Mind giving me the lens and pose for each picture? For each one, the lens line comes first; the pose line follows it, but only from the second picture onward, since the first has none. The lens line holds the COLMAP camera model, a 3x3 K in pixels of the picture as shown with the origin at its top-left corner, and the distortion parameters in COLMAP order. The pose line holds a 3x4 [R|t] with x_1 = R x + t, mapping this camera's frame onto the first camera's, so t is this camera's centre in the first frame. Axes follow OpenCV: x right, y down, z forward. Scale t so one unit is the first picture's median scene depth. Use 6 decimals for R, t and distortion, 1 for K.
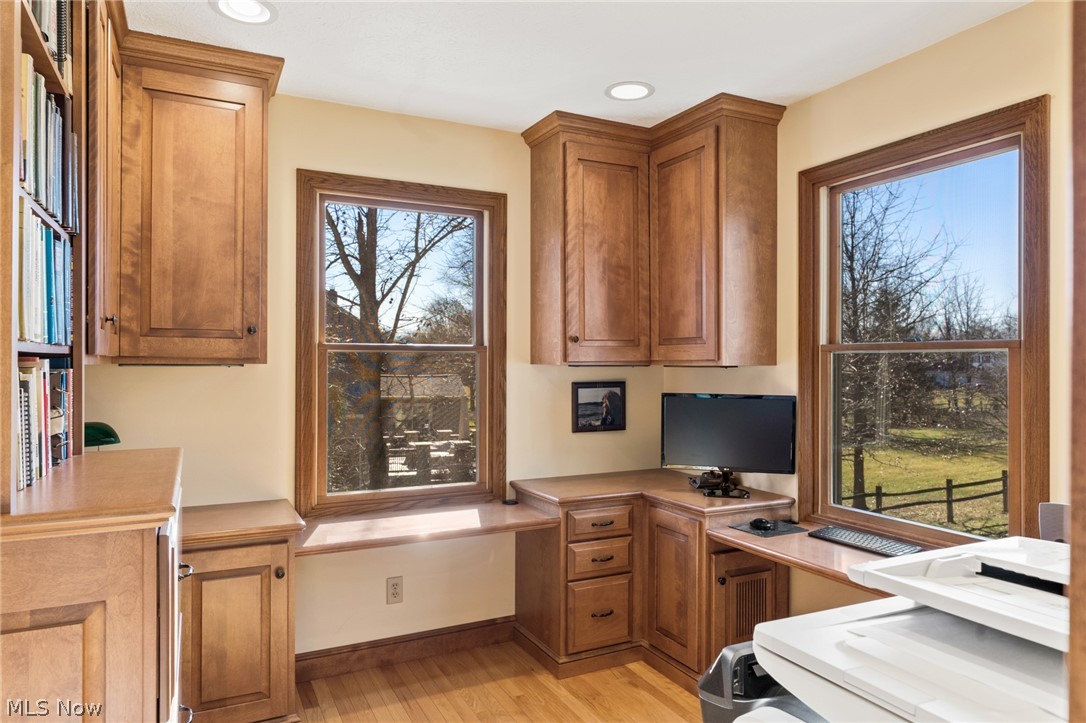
lens RADIAL K [[698.2, 0, 543.0], [0, 698.2, 361.5], [0, 0, 1]] dist [0.001735, 0.000294]
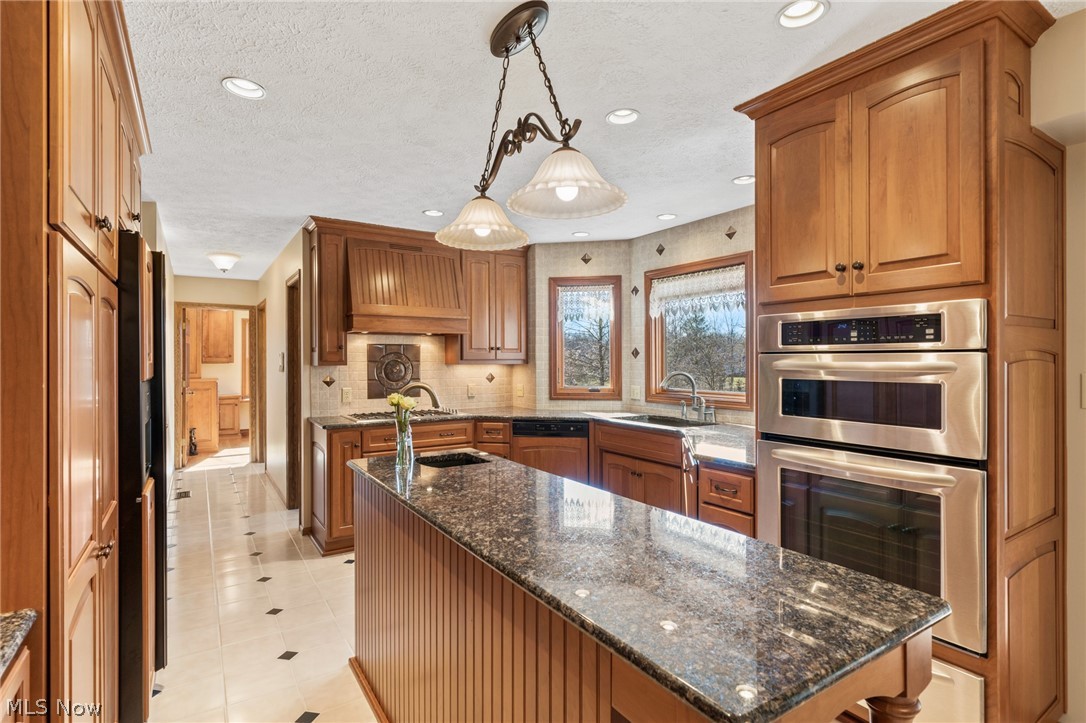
lens RADIAL K [[532.2, 0, 543.0], [0, 532.2, 361.5], [0, 0, 1]] dist [0.002372, 0.000672]
pose [[0.994446, -0.004618, 0.105144, 1.387993], [0.004320, 0.999986, 0.003061, -0.009548], [-0.105156, -0.002590, 0.994452, -2.982086]]
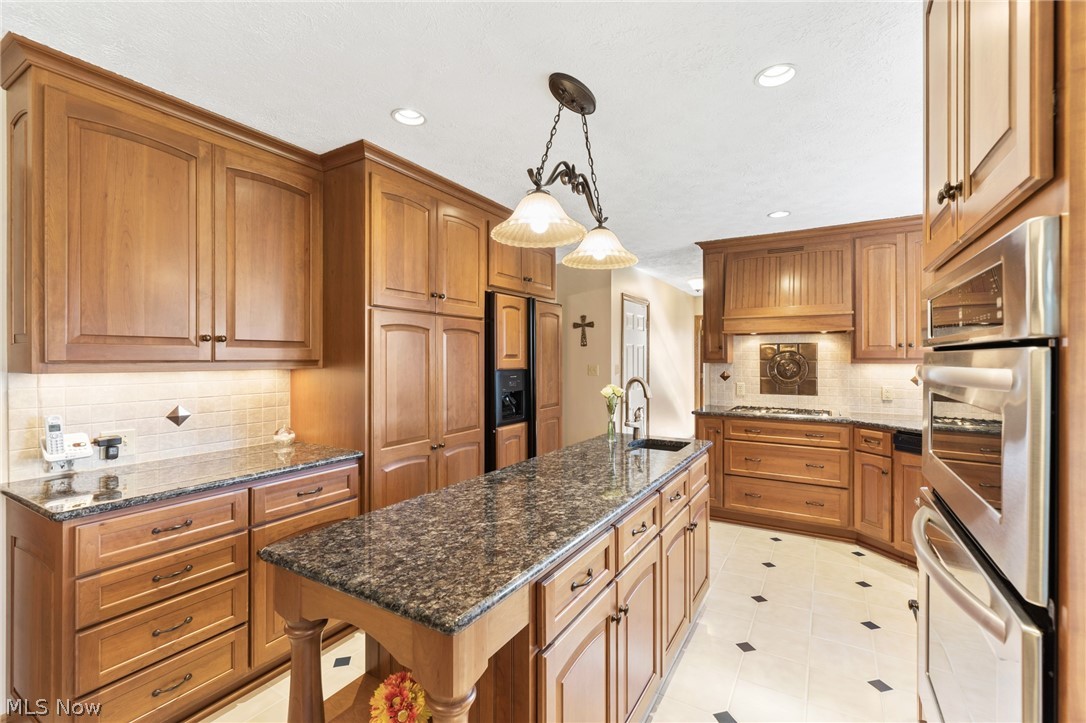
lens RADIAL K [[469.4, 0, 545.3], [0, 469.4, 358.9], [0, 0, 1]] dist [0.000699, 0.000049]
pose [[0.535898, -0.000562, -0.844282, 2.041592], [0.000611, 1.000000, -0.000278, -0.009746], [0.844282, -0.000367, 0.535898, -2.737016]]
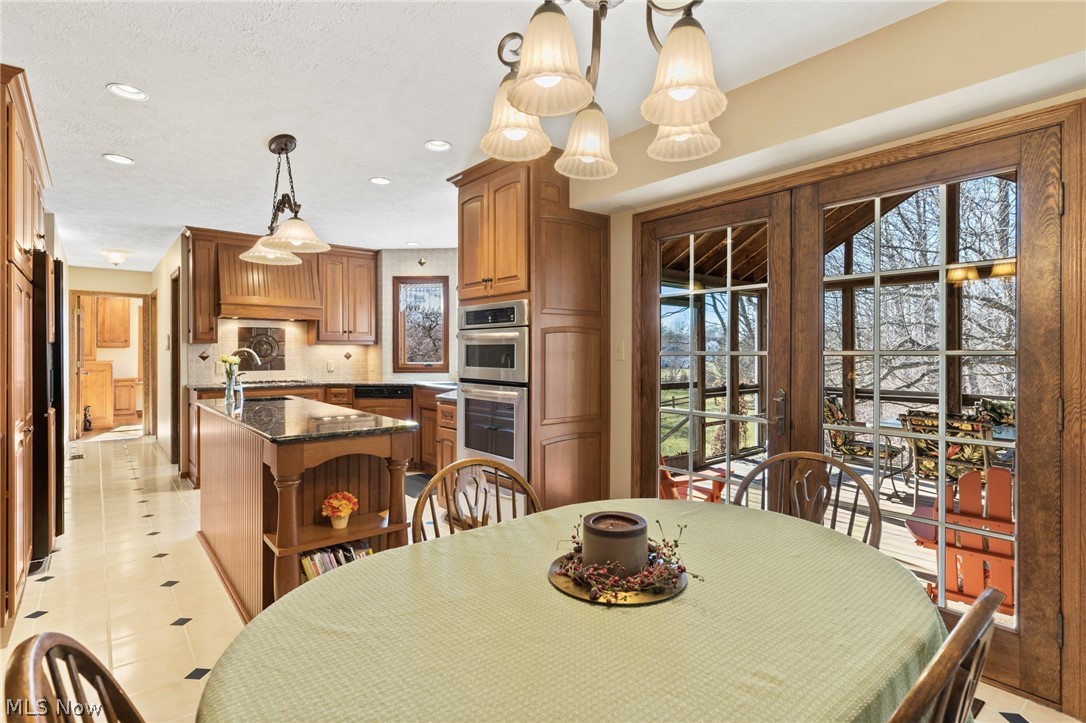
lens RADIAL K [[532.1, 0, 540.6], [0, 532.1, 353.3], [0, 0, 1]] dist [-0.002491, -0.000589]
pose [[0.974375, -0.002654, 0.224912, 1.731677], [0.002037, 0.999994, 0.002975, 0.041574], [-0.224918, -0.002441, 0.974375, -3.615596]]
